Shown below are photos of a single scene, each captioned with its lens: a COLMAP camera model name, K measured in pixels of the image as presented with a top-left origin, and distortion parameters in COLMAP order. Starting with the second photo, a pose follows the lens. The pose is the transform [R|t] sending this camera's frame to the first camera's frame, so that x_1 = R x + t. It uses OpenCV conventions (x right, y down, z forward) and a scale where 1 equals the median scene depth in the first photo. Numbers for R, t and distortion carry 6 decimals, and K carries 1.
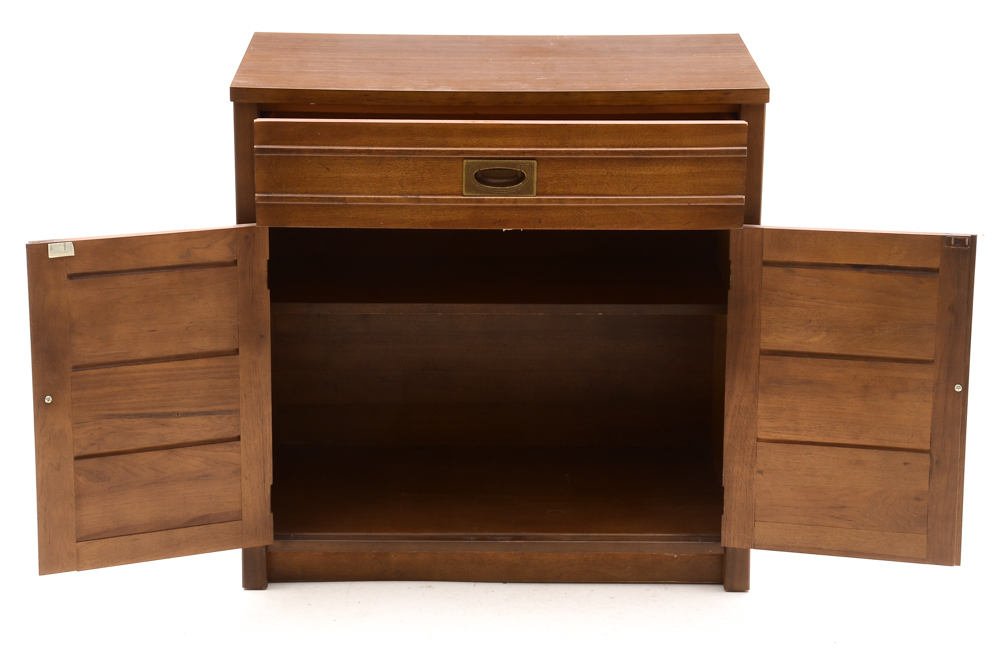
lens RADIAL K [[2813.1, 0, 493.7], [0, 2813.1, 332.7], [0, 0, 1]] dist [0.775561, 0.000000]
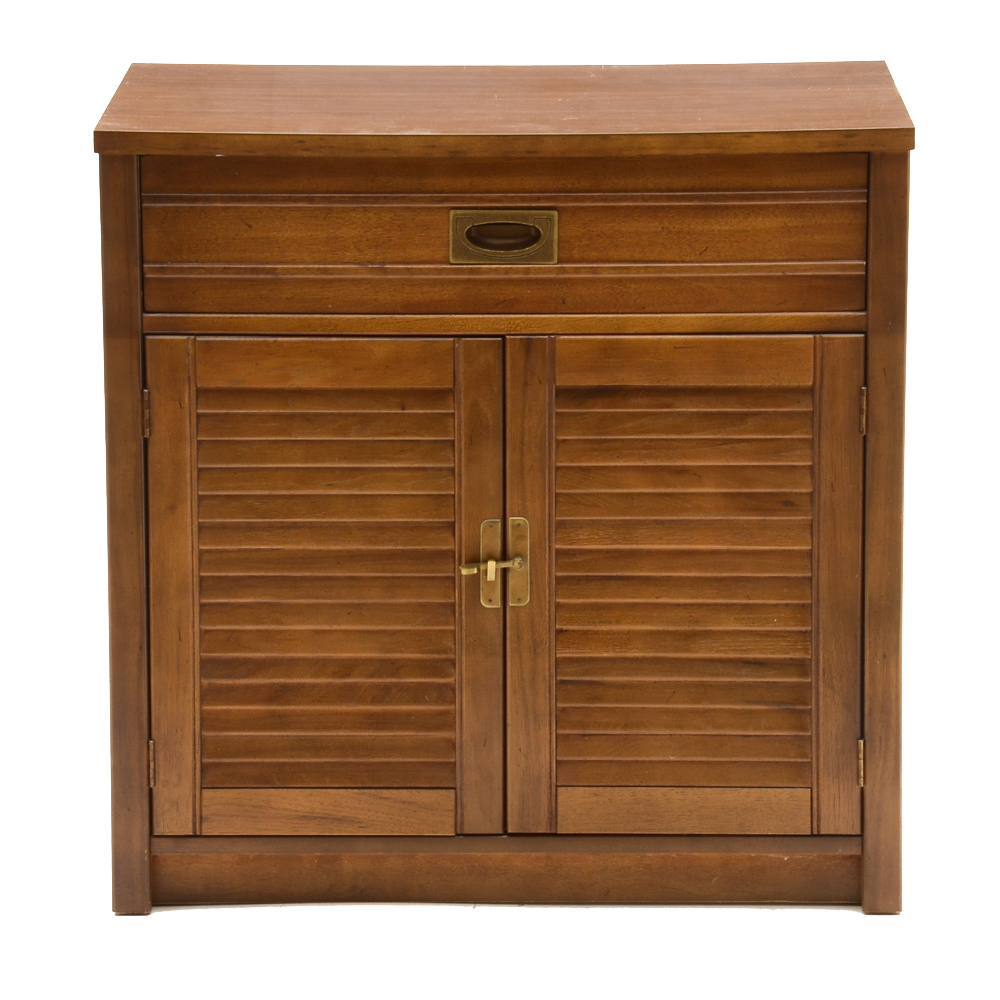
lens RADIAL K [[5651.6, 0, 502.6], [0, 5651.6, 496.7], [0, 0, 1]] dist [1.080566, 0.000000]
pose [[0.999963, -0.007333, -0.004491, 0.007539], [0.007053, 0.998207, -0.059431, 0.087900], [0.004919, 0.059398, 0.998222, -0.352458]]
